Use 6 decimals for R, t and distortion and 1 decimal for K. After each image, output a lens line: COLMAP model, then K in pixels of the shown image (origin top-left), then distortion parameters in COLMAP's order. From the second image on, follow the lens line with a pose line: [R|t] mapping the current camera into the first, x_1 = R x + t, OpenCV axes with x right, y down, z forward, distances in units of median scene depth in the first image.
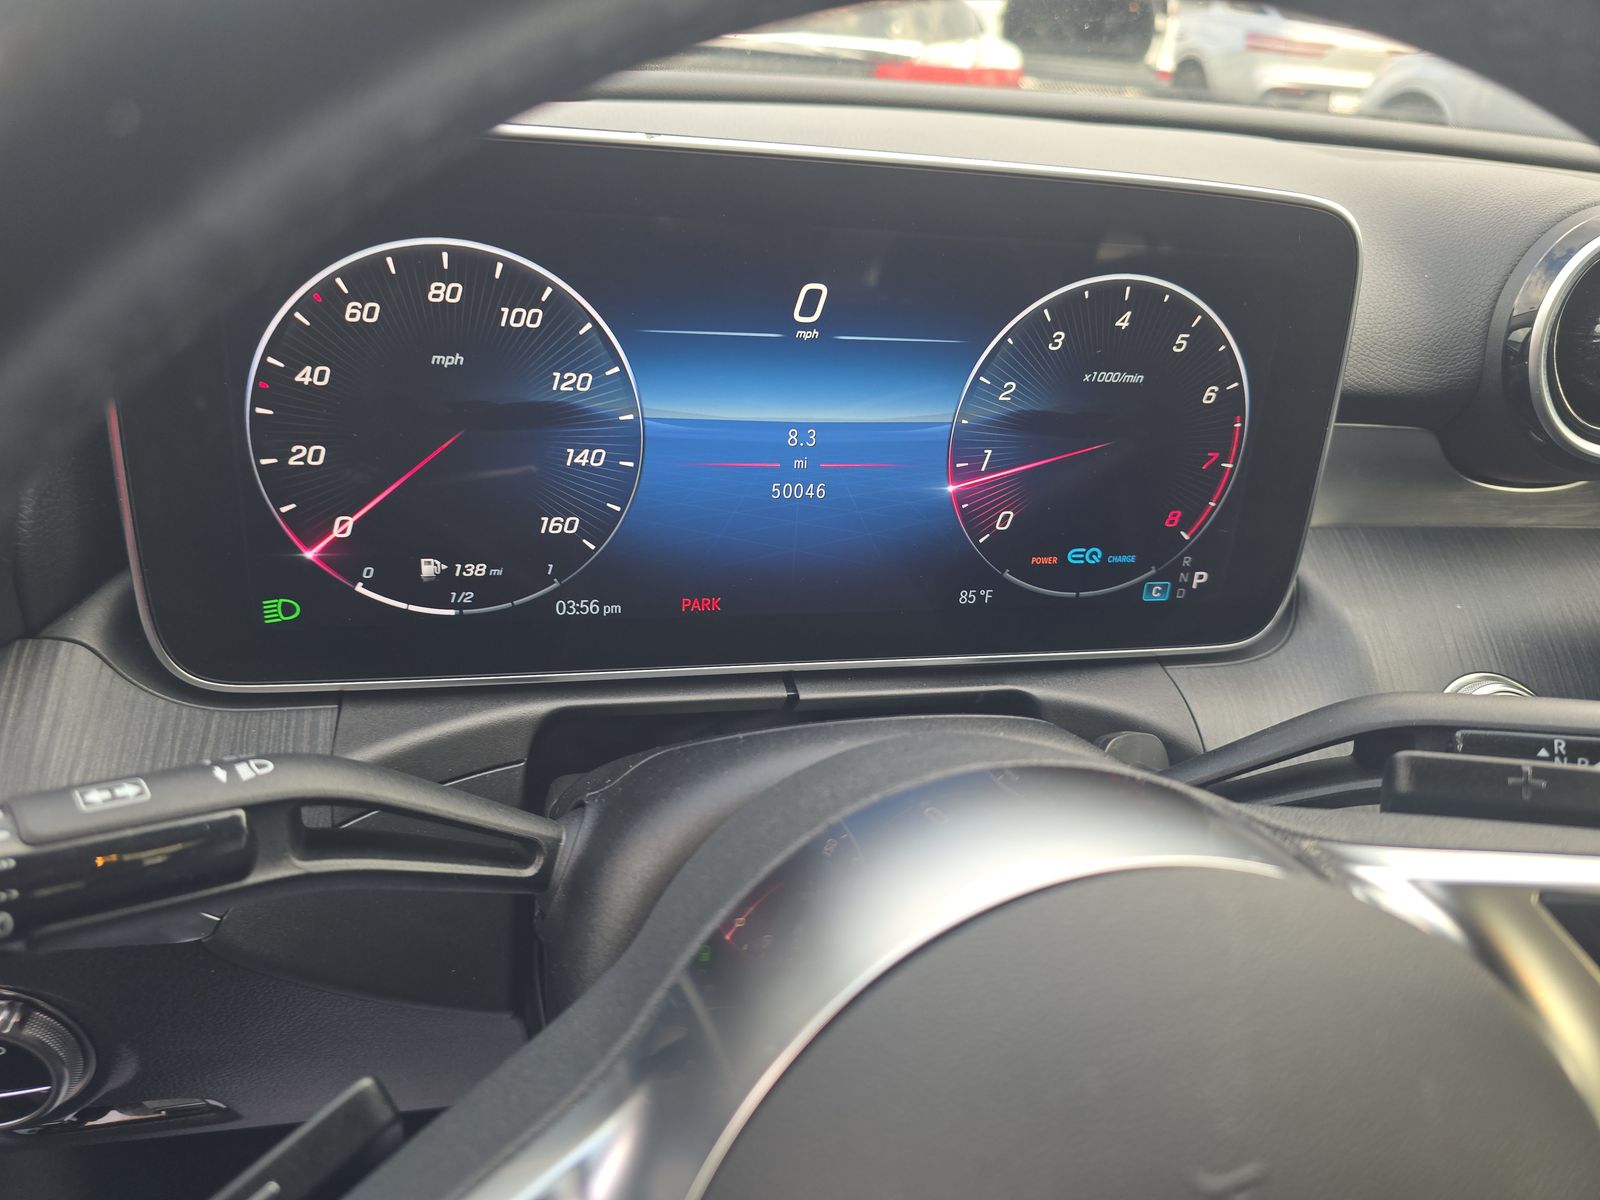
lens RADIAL K [[1081.8, 0, 787.9], [0, 1081.8, 608.7], [0, 0, 1]] dist [0.035475, -0.041148]
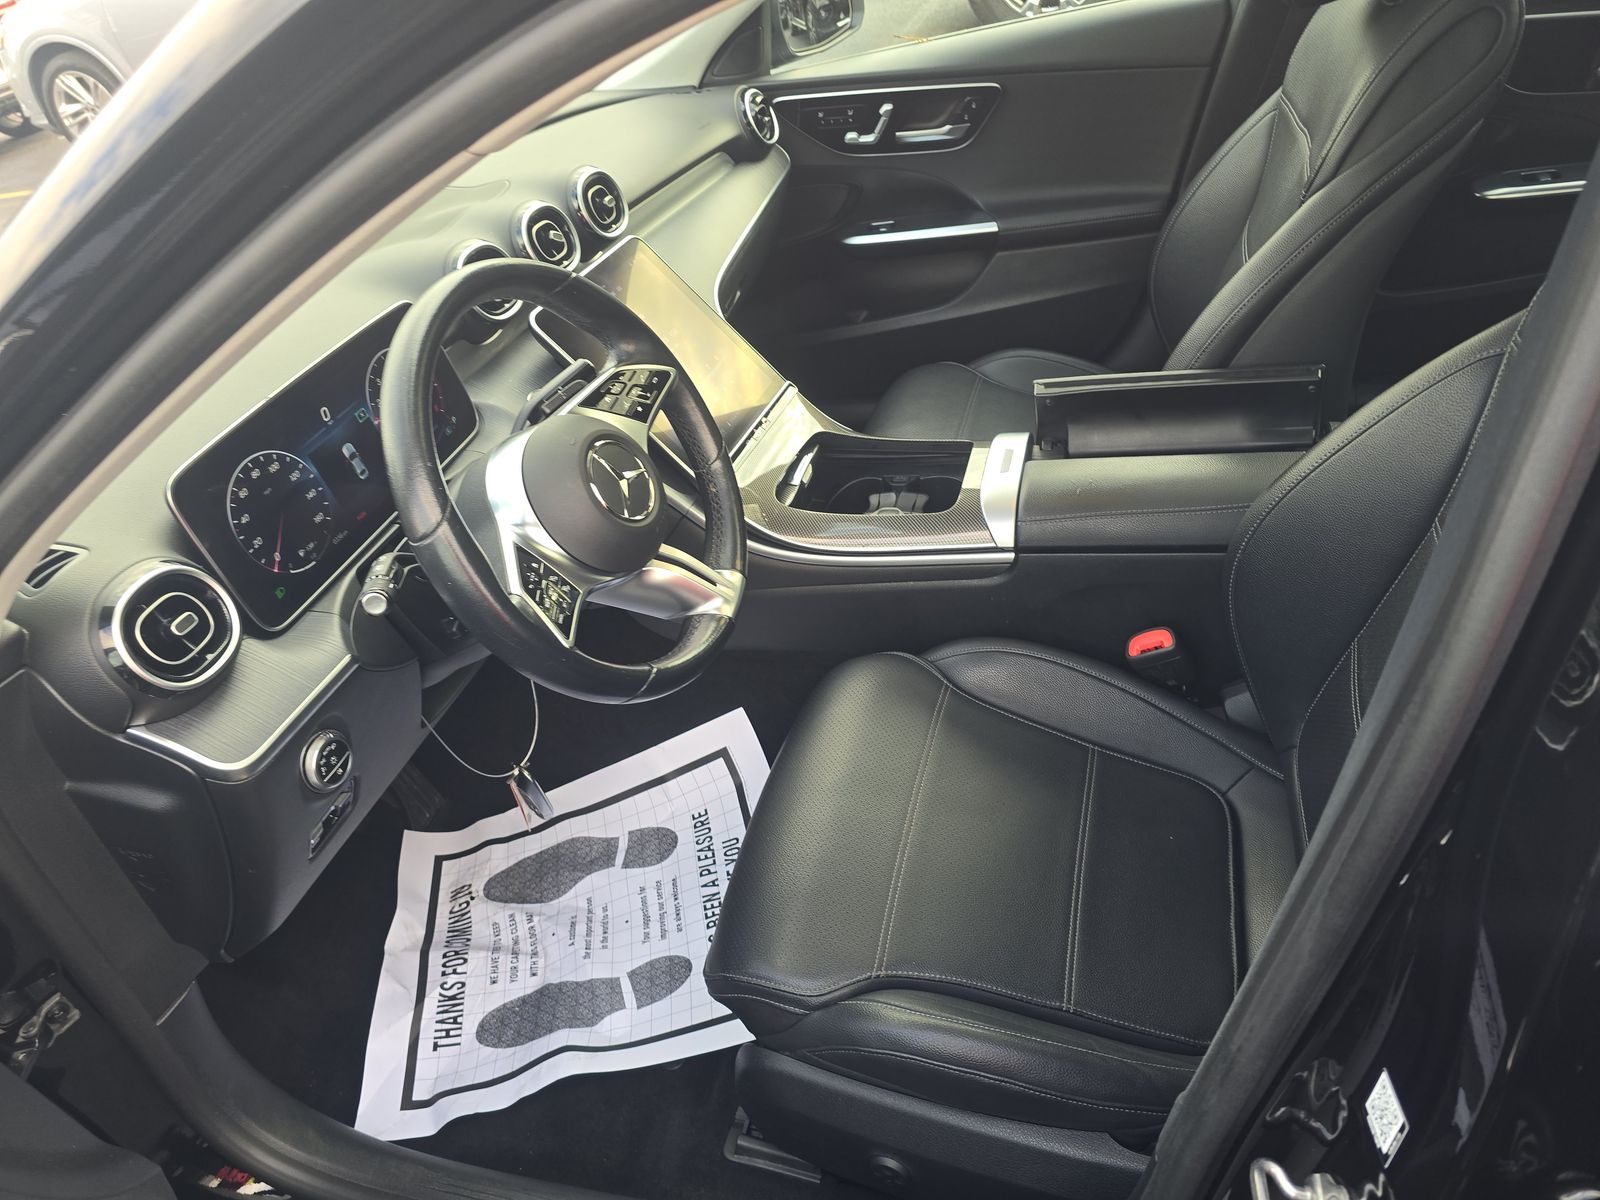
lens RADIAL K [[1081.8, 0, 799.5], [0, 1081.8, 611.8], [0, 0, 1]] dist [0.035475, -0.041148]
pose [[0.450551, -0.670532, 0.589398, -1.512605], [0.612633, 0.712445, 0.342204, -0.103530], [-0.649372, 0.206905, 0.731783, -1.965692]]
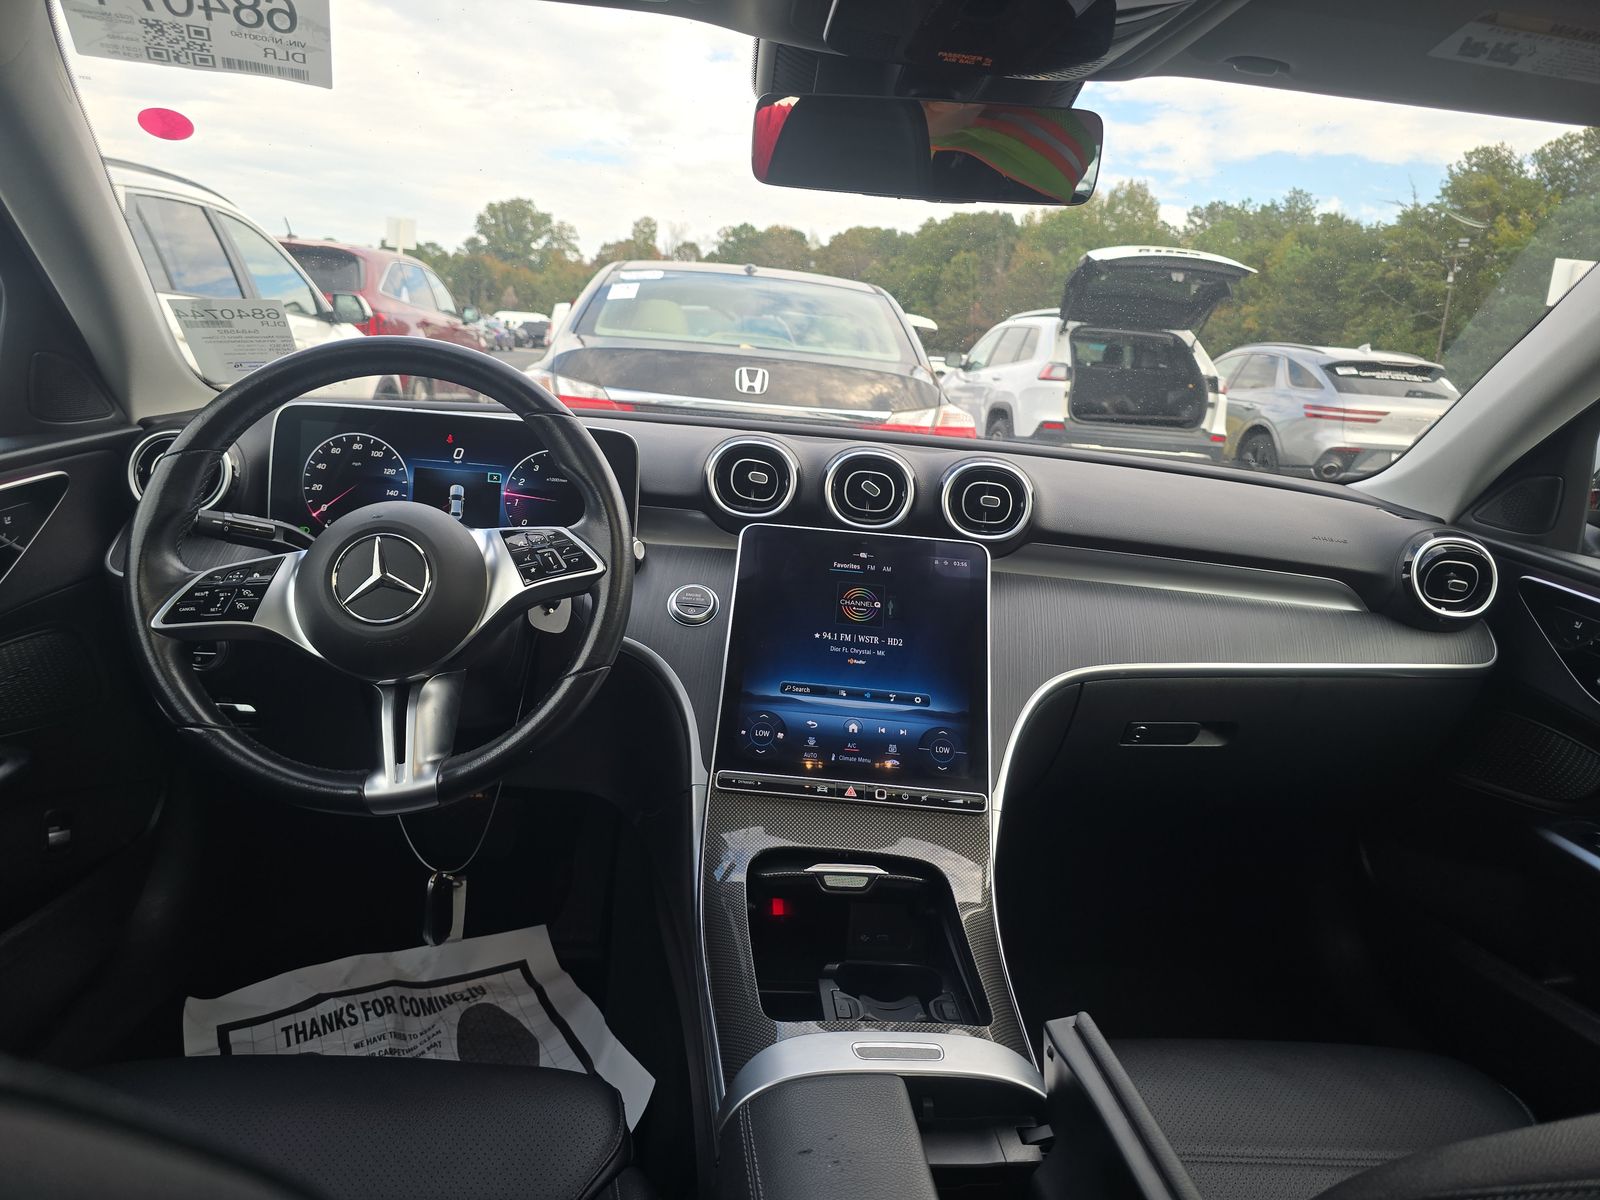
lens RADIAL K [[1081.8, 0, 808.4], [0, 1081.8, 606.8], [0, 0, 1]] dist [0.035475, -0.041148]
pose [[0.991351, 0.021872, -0.129405, 1.554754], [-0.059778, 0.953048, -0.296860, 1.134801], [0.116836, 0.302028, 0.946112, -2.001165]]
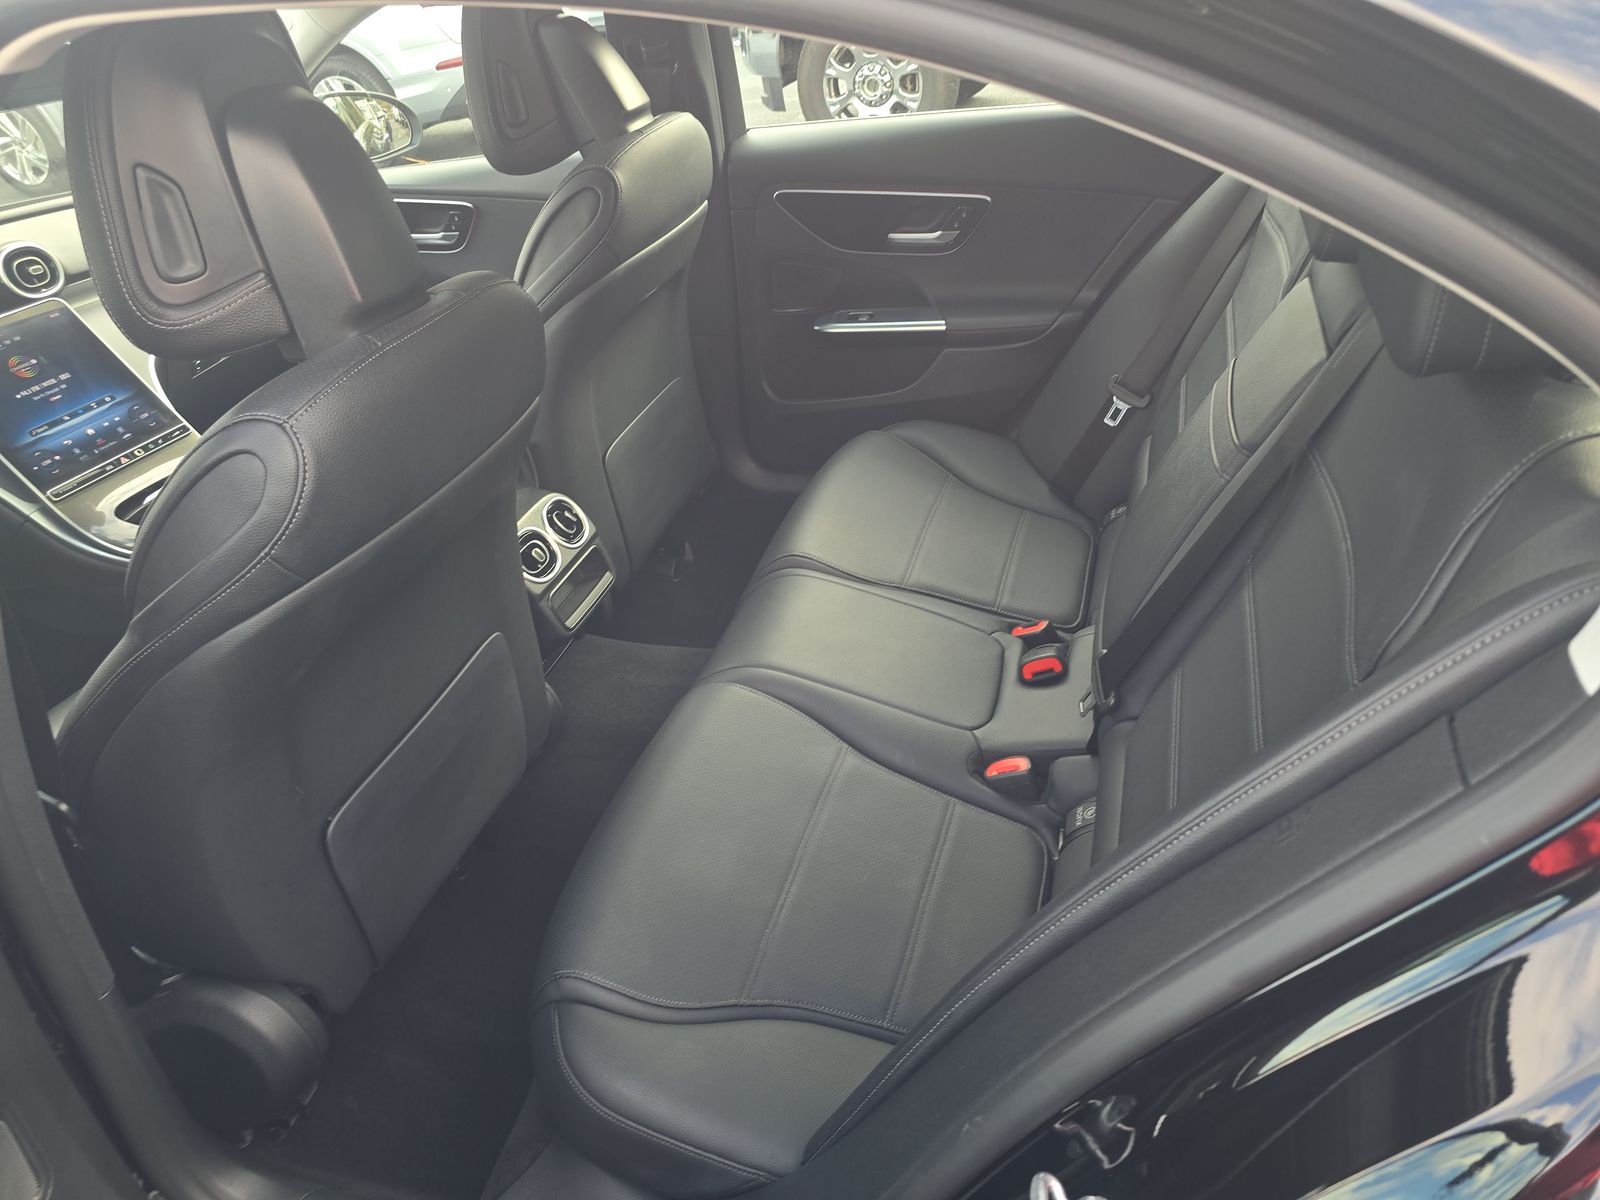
lens RADIAL K [[1081.8, 0, 801.4], [0, 1081.8, 602.2], [0, 0, 1]] dist [0.035475, -0.041148]
pose [[0.485792, -0.587470, 0.647213, -0.870515], [0.550261, 0.780858, 0.295758, 1.482617], [-0.679131, 0.212459, 0.702597, -4.623070]]
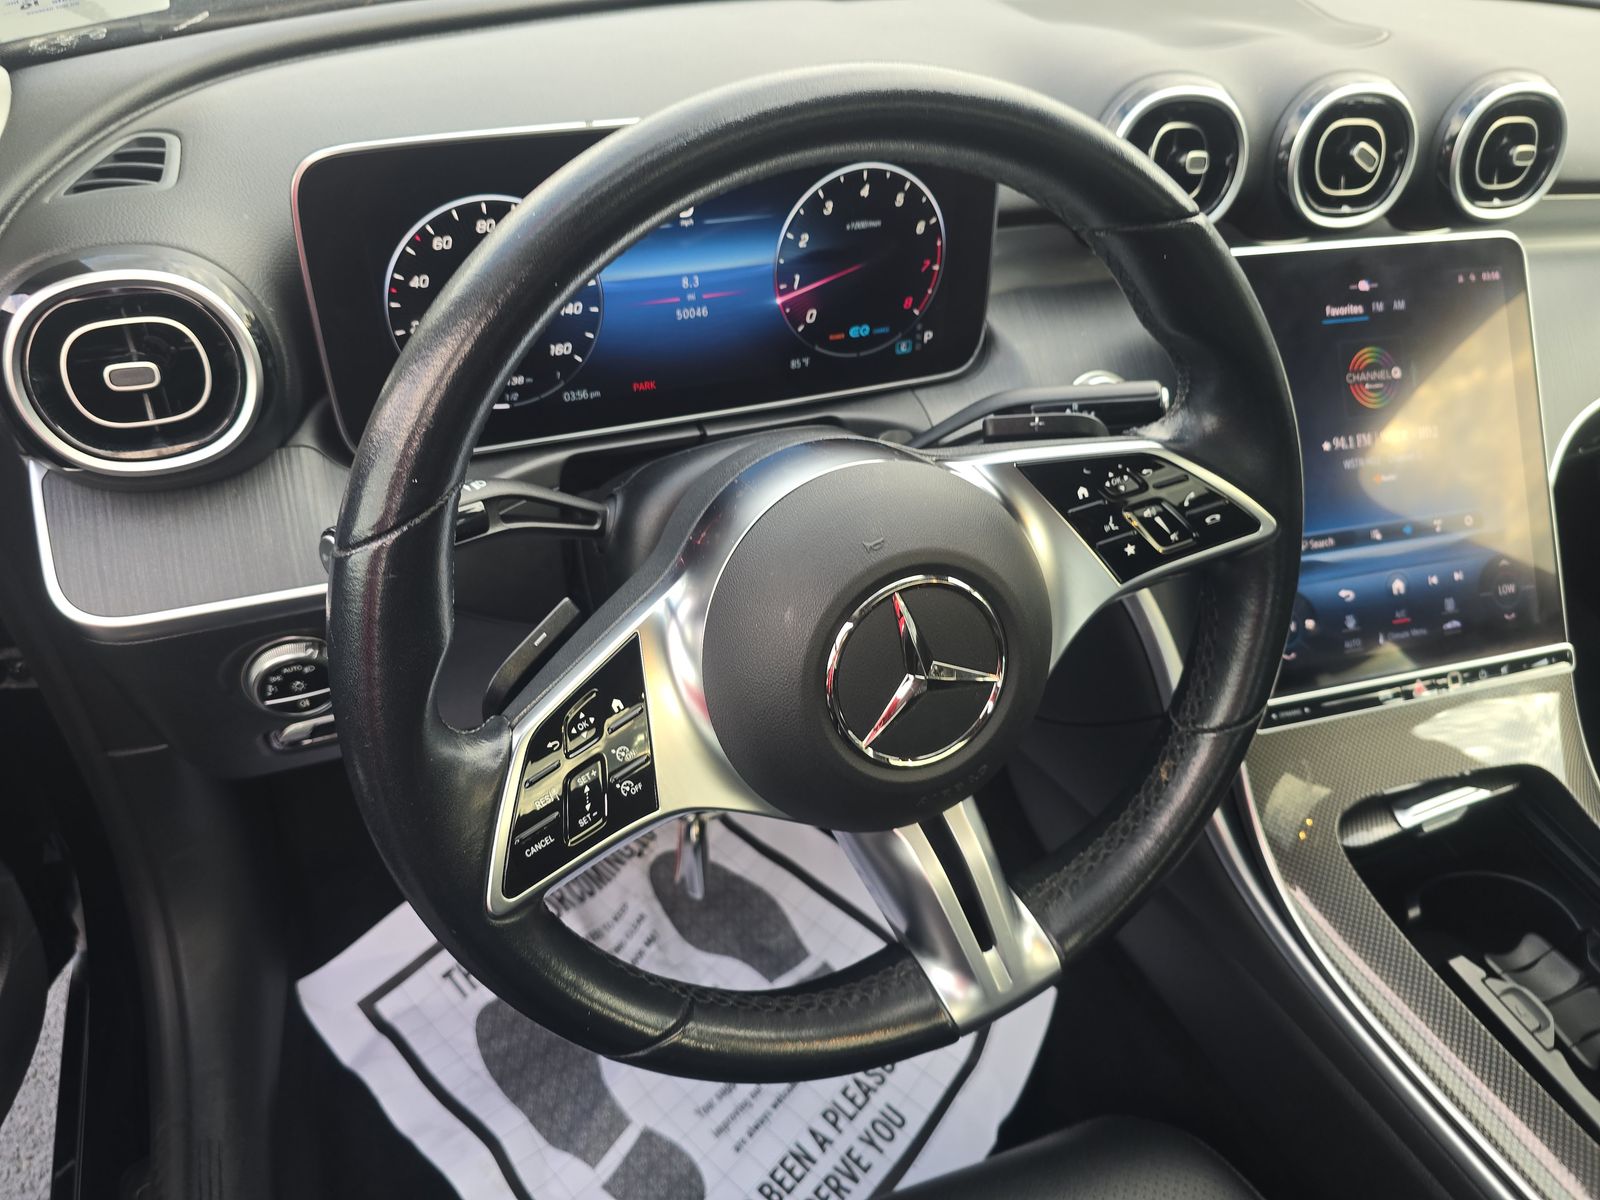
lens RADIAL K [[1081.8, 0, 793.6], [0, 1081.8, 598.1], [0, 0, 1]] dist [0.035475, -0.041148]
pose [[0.984300, -0.138070, 0.109959, -0.084883], [0.112168, 0.970308, 0.214292, -0.019733], [-0.136281, -0.198594, 0.970561, -0.809751]]
